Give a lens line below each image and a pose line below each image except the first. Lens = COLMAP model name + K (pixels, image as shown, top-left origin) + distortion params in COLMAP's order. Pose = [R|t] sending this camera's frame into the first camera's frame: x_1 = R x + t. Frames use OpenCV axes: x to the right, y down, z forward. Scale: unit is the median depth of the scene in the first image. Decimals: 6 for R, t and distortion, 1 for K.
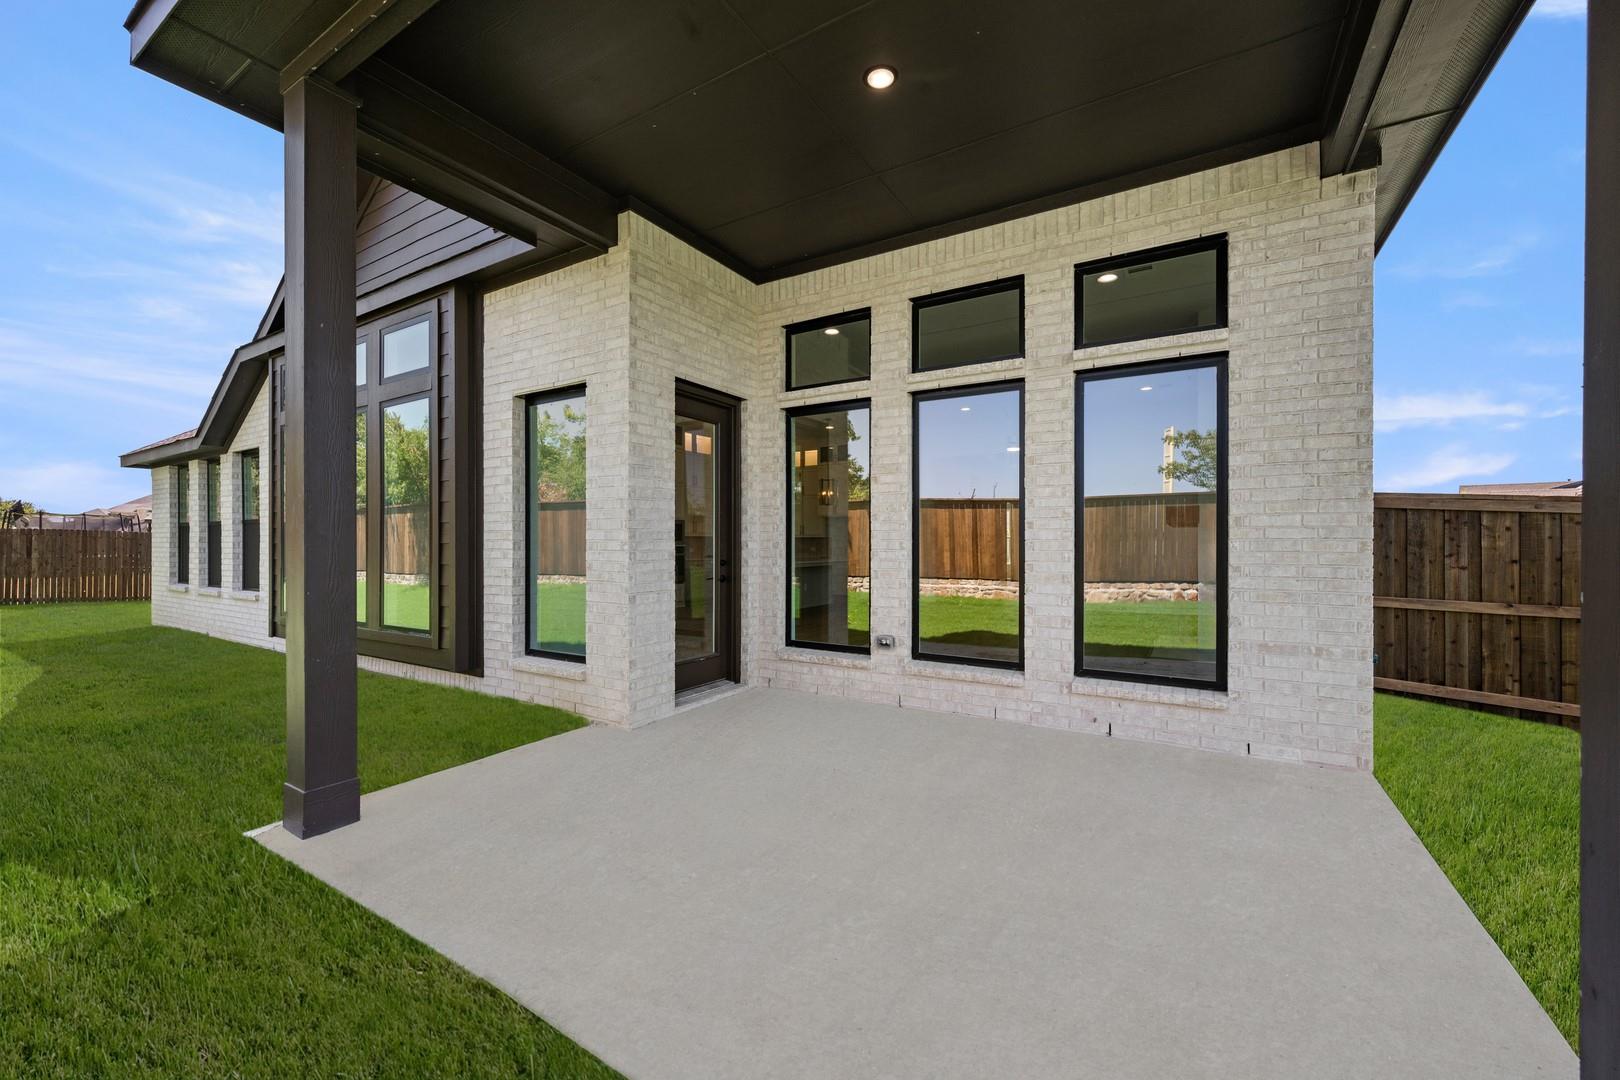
lens RADIAL K [[636.2, 0, 810.0], [0, 636.2, 540.0], [0, 0, 1]] dist [-0.003262, -0.000333]
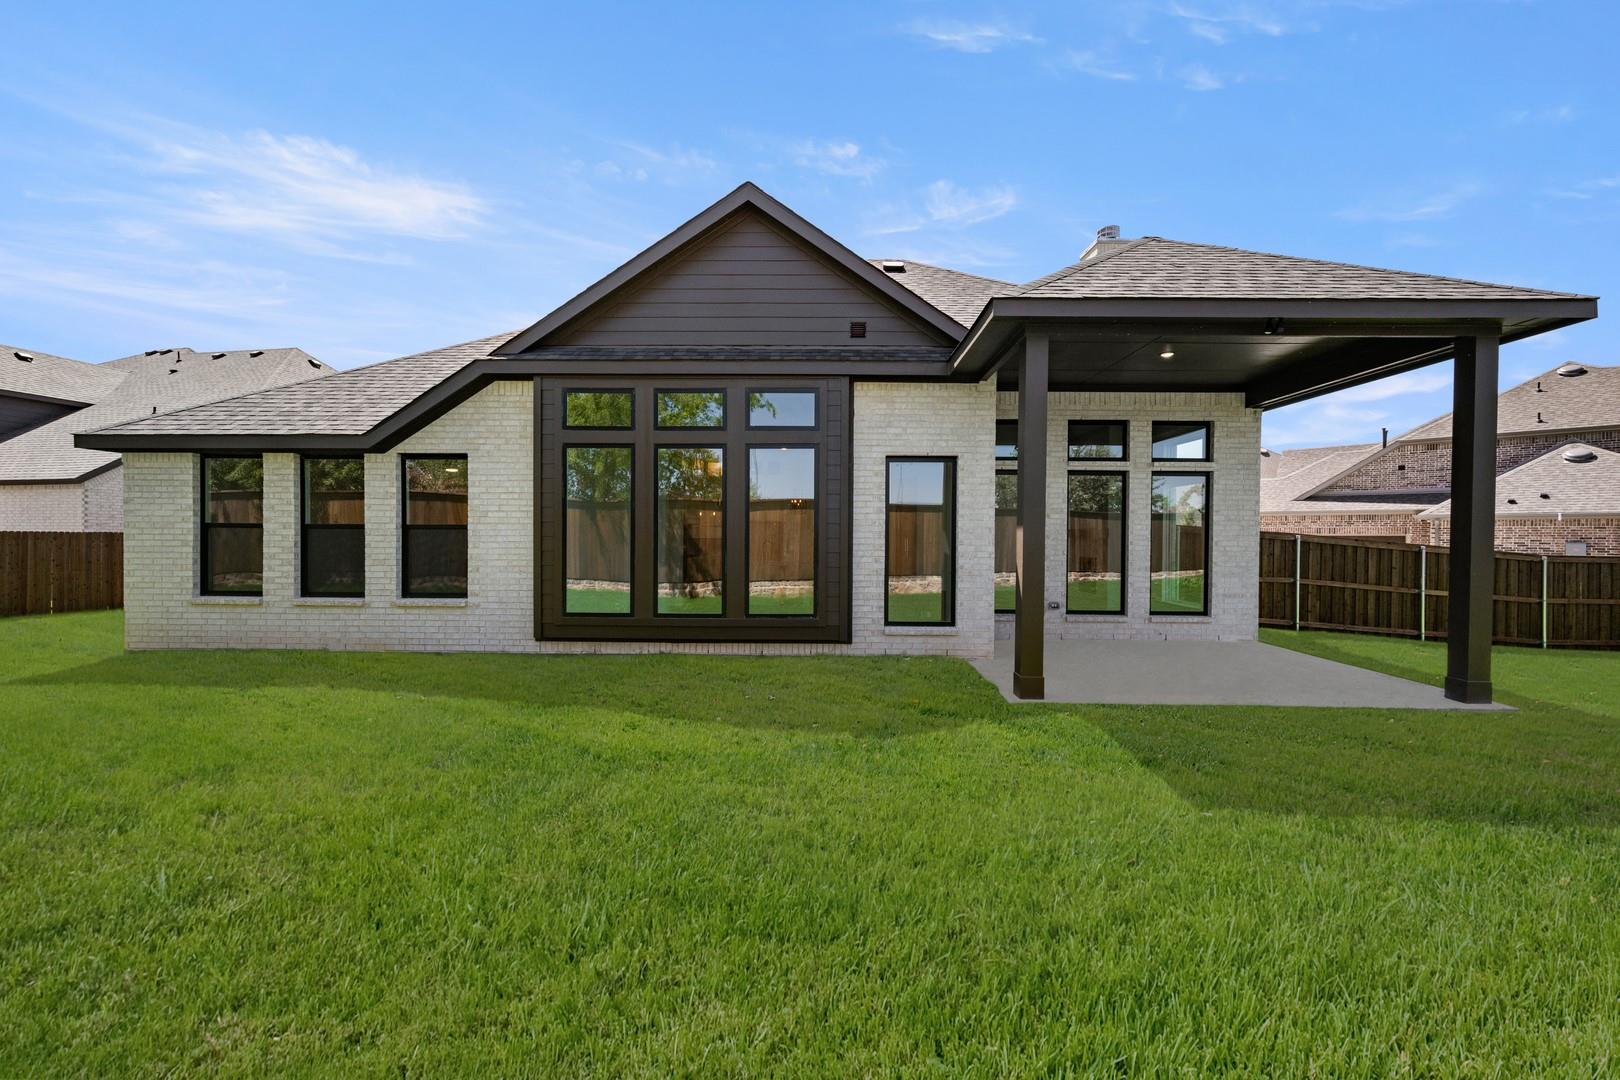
lens RADIAL K [[655.3, 0, 810.0], [0, 655.3, 540.0], [0, 0, 1]] dist [0.001345, 0.000119]
pose [[0.860295, 0.003343, 0.509786, -1.586631], [-0.009898, 0.999900, 0.010146, -0.043772], [-0.509701, -0.013775, 0.860241, -0.287283]]
